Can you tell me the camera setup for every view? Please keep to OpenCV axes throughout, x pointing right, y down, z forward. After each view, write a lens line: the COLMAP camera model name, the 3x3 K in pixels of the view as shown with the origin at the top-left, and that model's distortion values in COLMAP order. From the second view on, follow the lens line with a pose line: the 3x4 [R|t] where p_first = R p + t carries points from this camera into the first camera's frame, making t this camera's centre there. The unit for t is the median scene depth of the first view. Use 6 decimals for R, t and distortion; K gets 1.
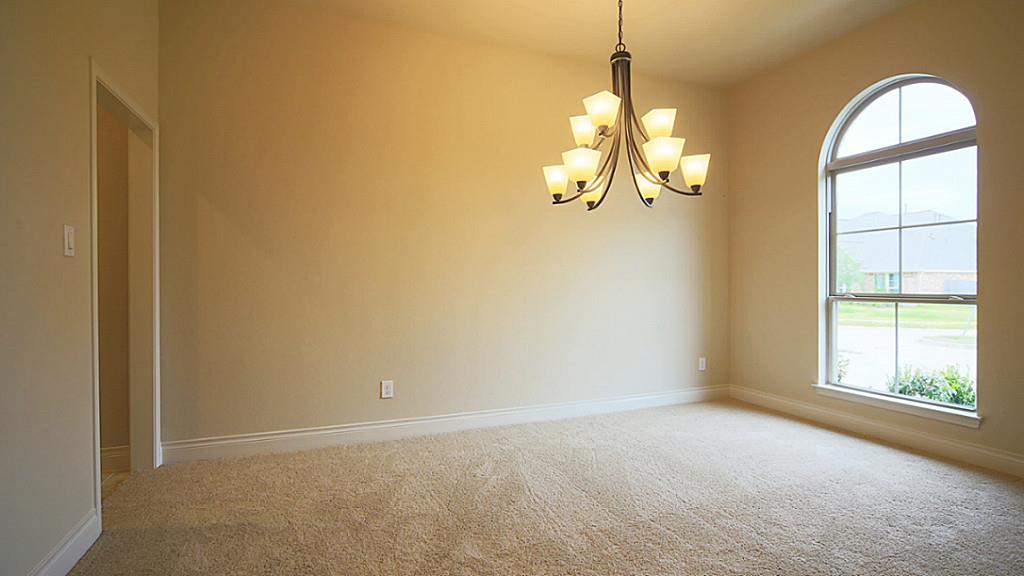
lens RADIAL K [[515.8, 0, 512.0], [0, 515.8, 288.0], [0, 0, 1]] dist [0.000970, 0.000155]
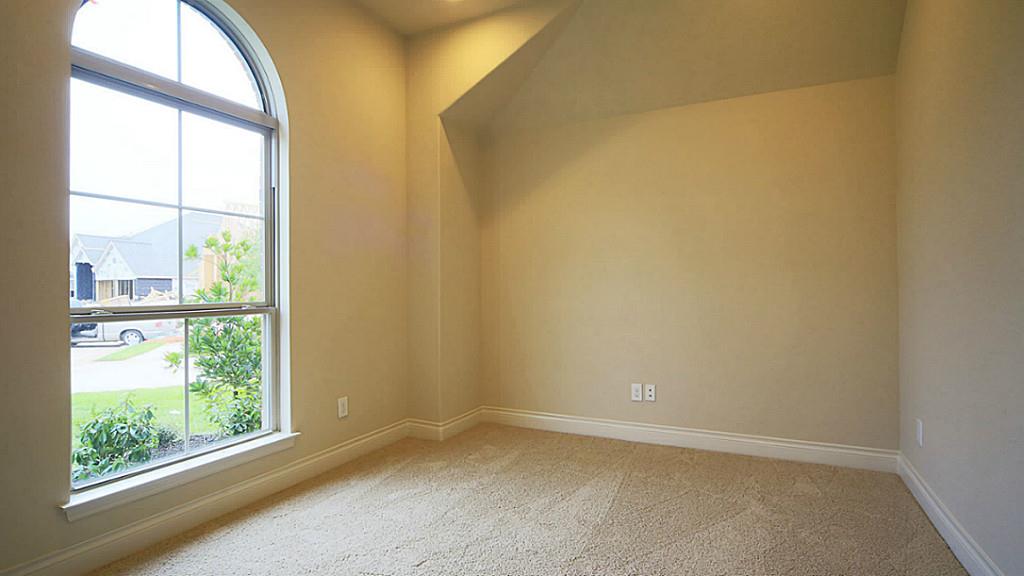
lens RADIAL K [[525.8, 0, 512.0], [0, 525.8, 288.0], [0, 0, 1]] dist [0.000537, 0.000020]
pose [[-0.685963, 0.011793, 0.727541, -0.047965], [0.018497, 0.999828, 0.001233, -0.003933], [-0.727402, 0.014303, -0.686063, 1.193494]]
